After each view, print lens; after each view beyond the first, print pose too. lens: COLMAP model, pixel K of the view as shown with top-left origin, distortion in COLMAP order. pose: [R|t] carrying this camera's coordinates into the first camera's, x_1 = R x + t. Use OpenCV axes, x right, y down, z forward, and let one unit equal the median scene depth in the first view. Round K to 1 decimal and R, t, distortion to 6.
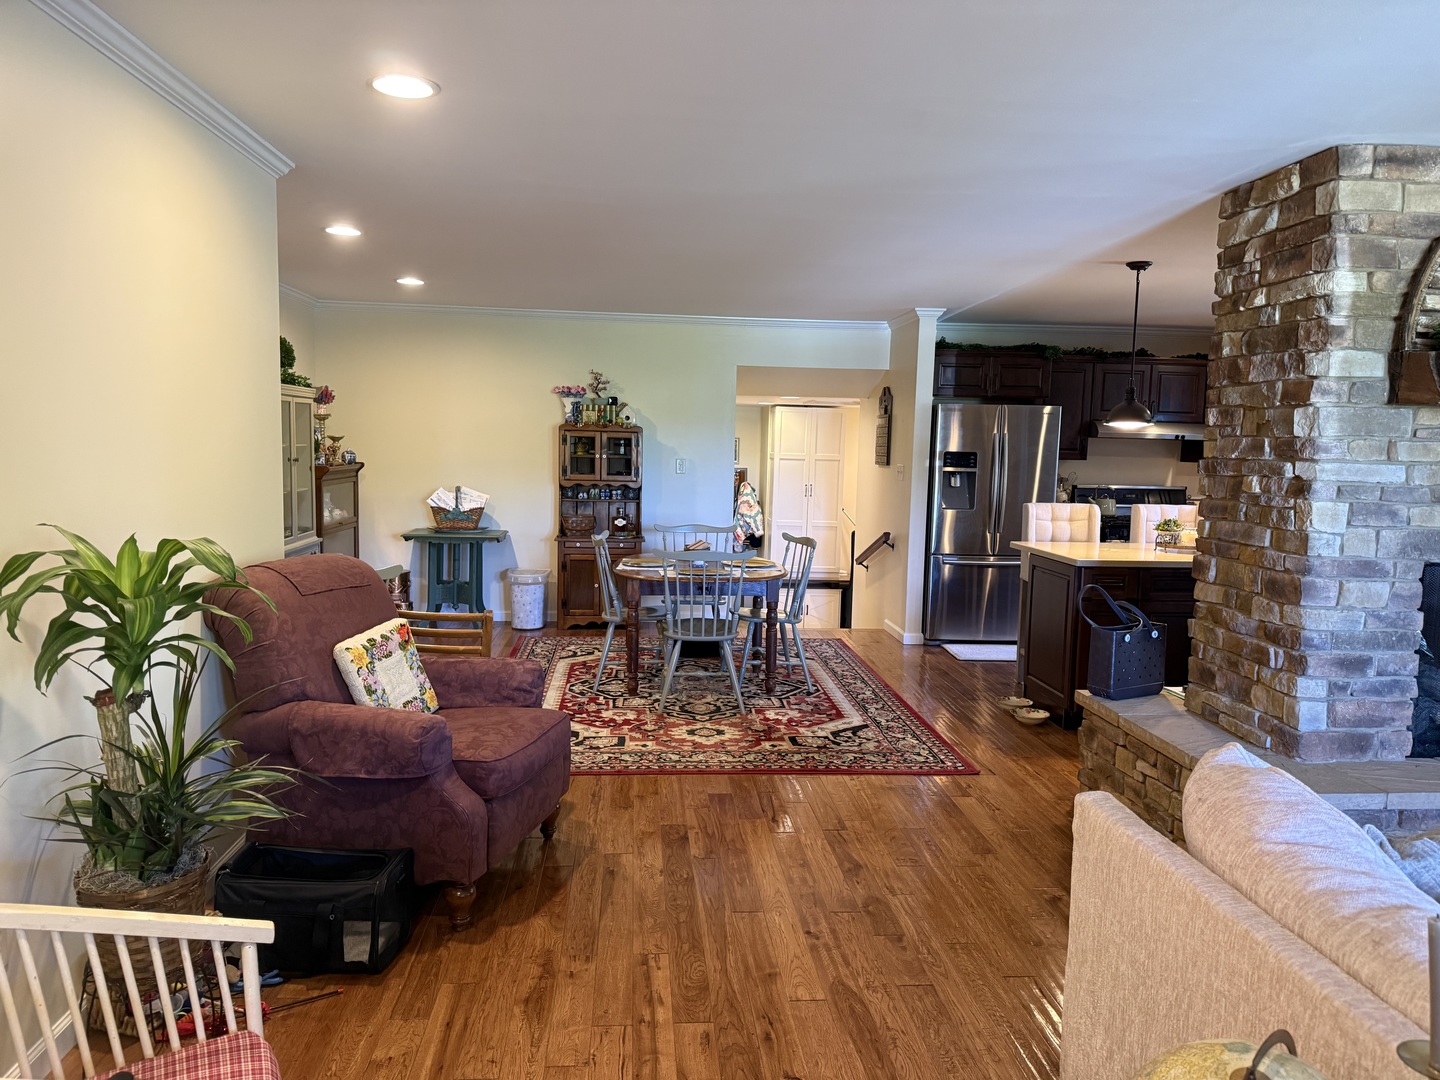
lens RADIAL K [[1017.5, 0, 721.9], [0, 1017.5, 545.6], [0, 0, 1]] dist [0.146178, -0.274481]
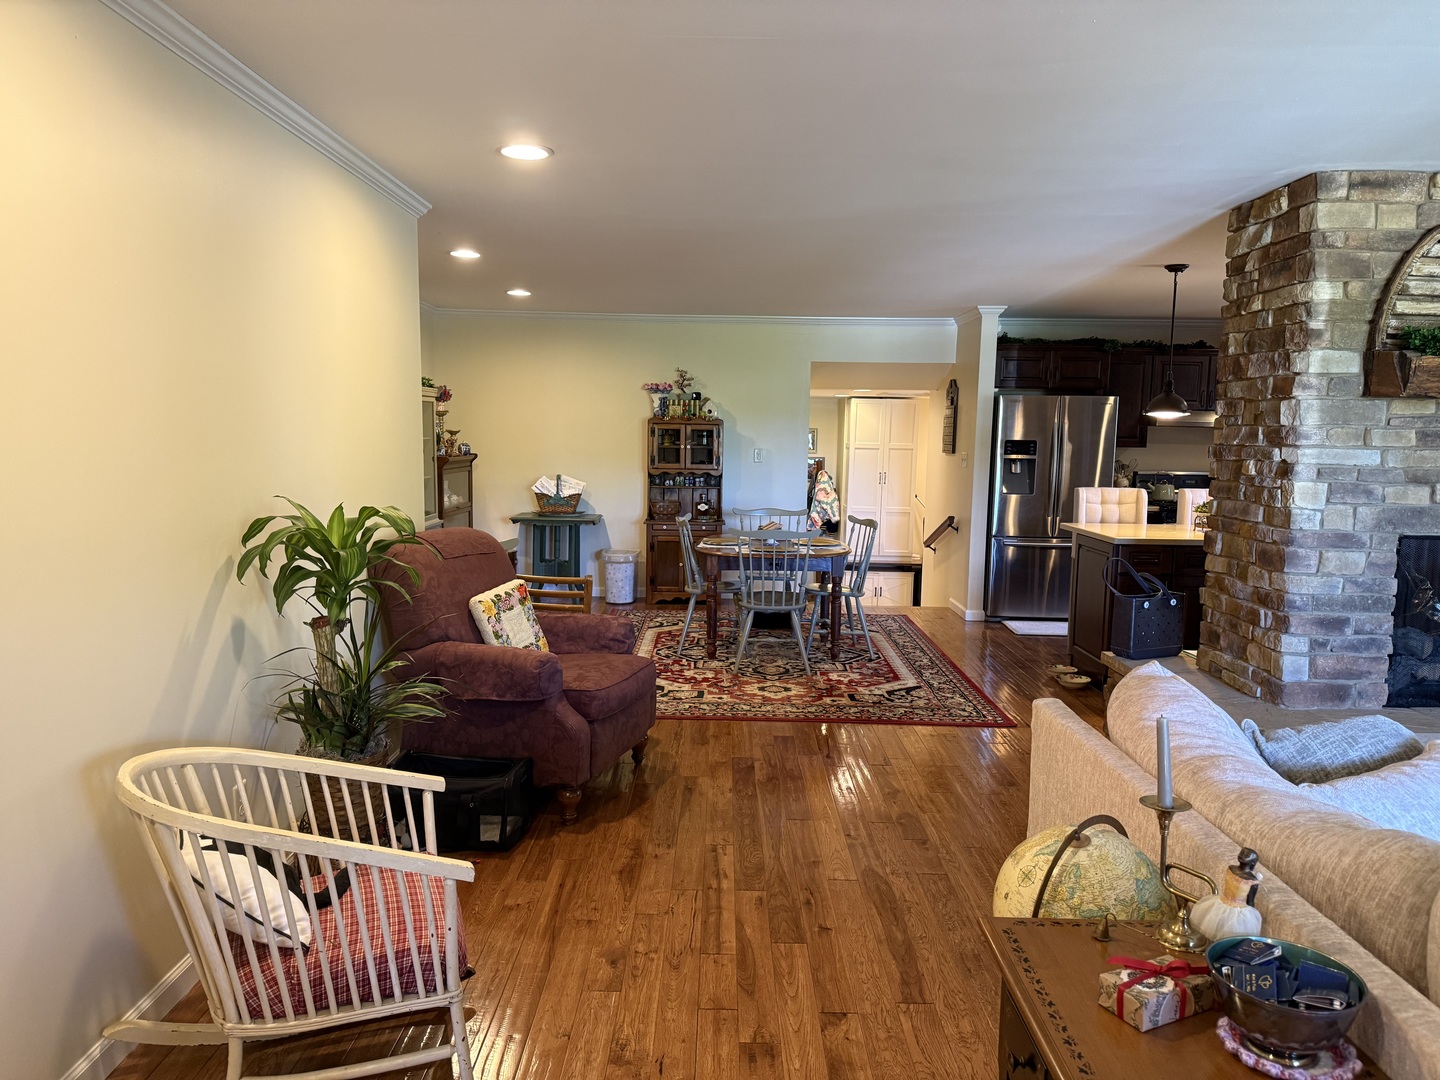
lens RADIAL K [[1017.5, 0, 721.9], [0, 1017.5, 545.6], [0, 0, 1]] dist [0.146178, -0.274481]
pose [[0.996244, 0.003273, -0.086526, 0.030814], [-0.002474, 0.999953, 0.009339, 0.016551], [0.086553, -0.009089, 0.996206, -0.176149]]
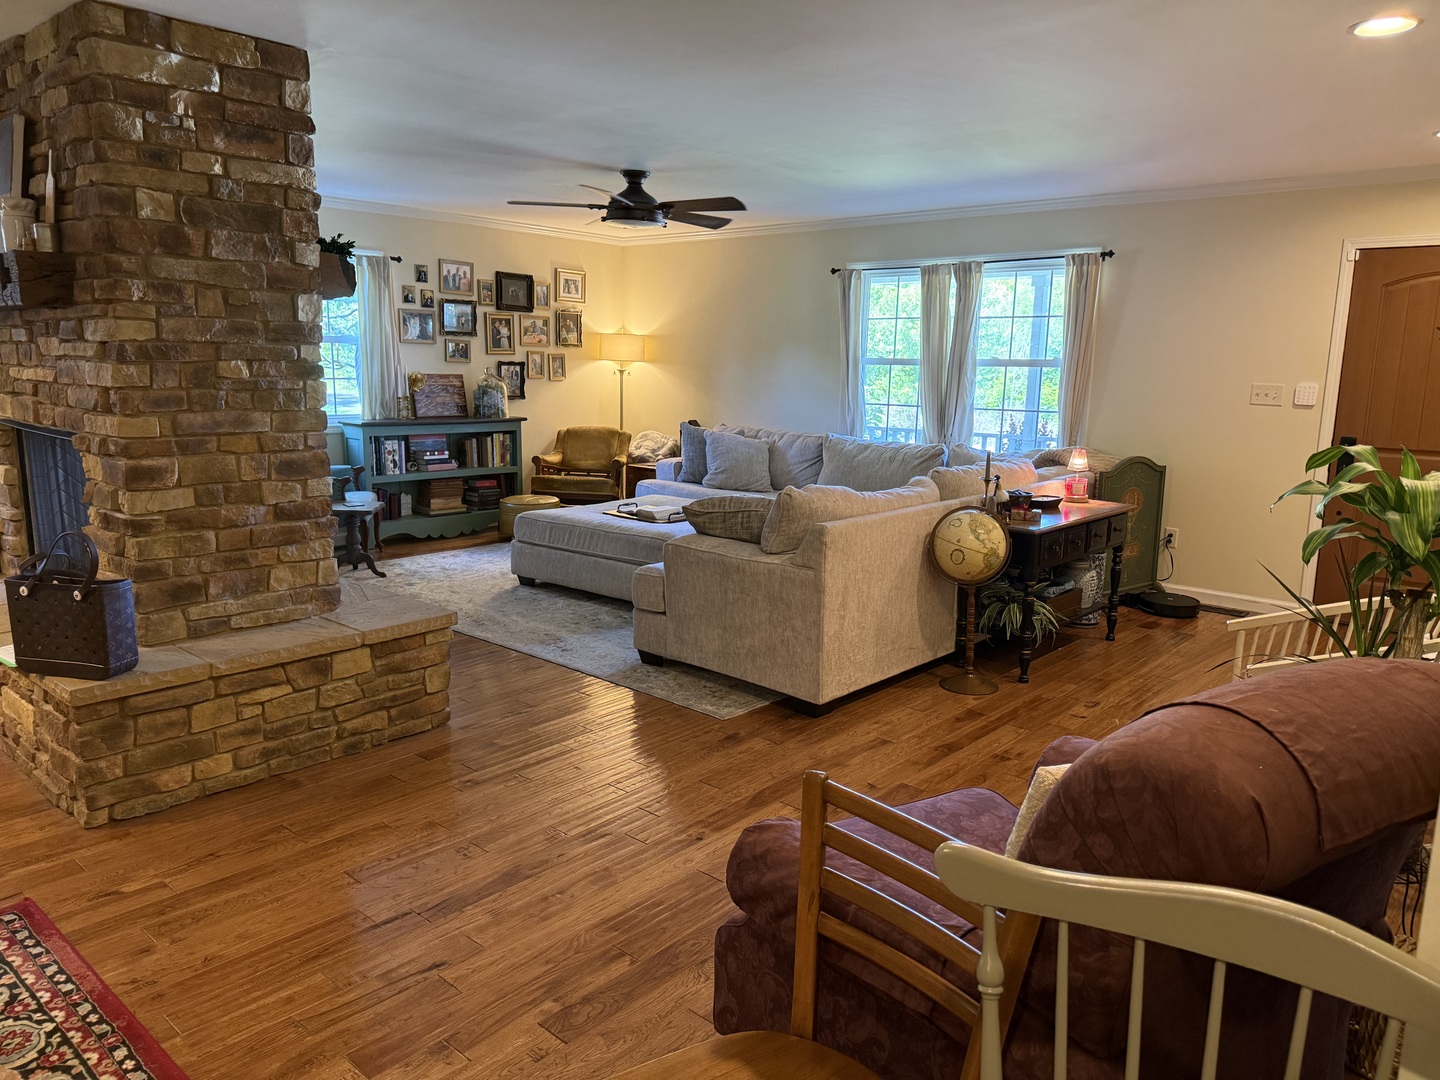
lens RADIAL K [[1017.9, 0, 715.7], [0, 1017.9, 543.4], [0, 0, 1]] dist [0.004947, -0.010167]
pose [[-0.684323, -0.162653, 0.710807, -0.456733], [0.040128, 0.964926, 0.259436, -0.122931], [-0.728074, 0.206062, -0.653794, 1.251914]]
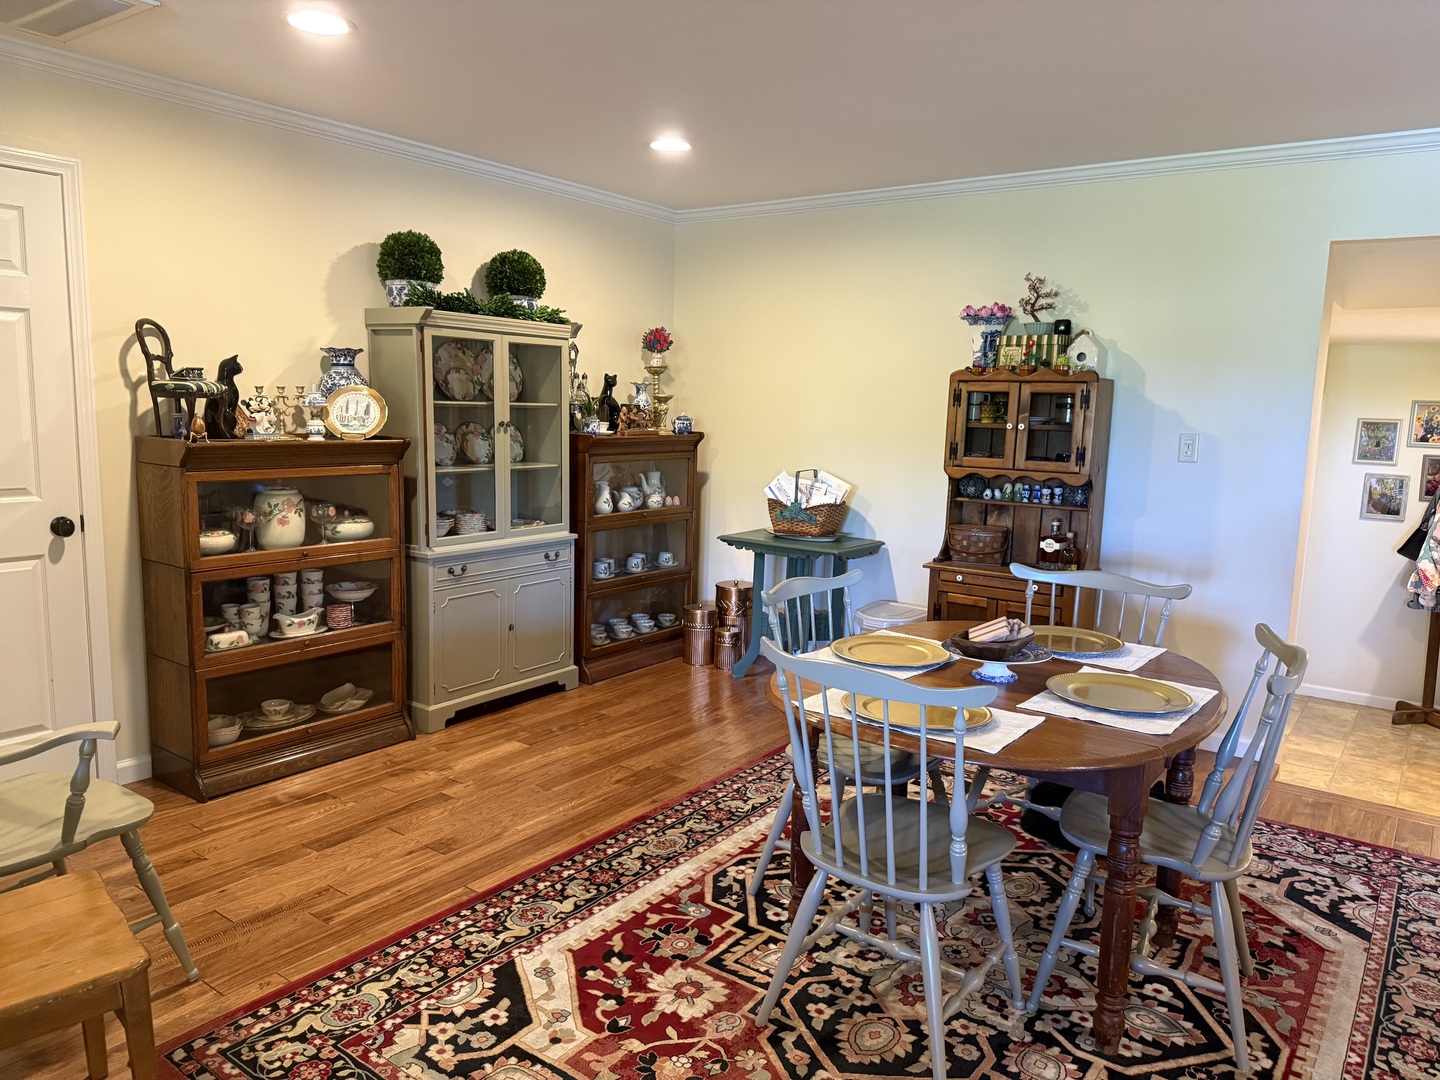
lens RADIAL K [[1017.9, 0, 715.7], [0, 1017.9, 543.4], [0, 0, 1]] dist [0.004947, -0.010167]
pose [[0.747331, 0.089191, -0.658438, 0.258682], [-0.075661, 0.995927, 0.049032, -0.074720], [0.660130, 0.013175, 0.751036, 0.923656]]
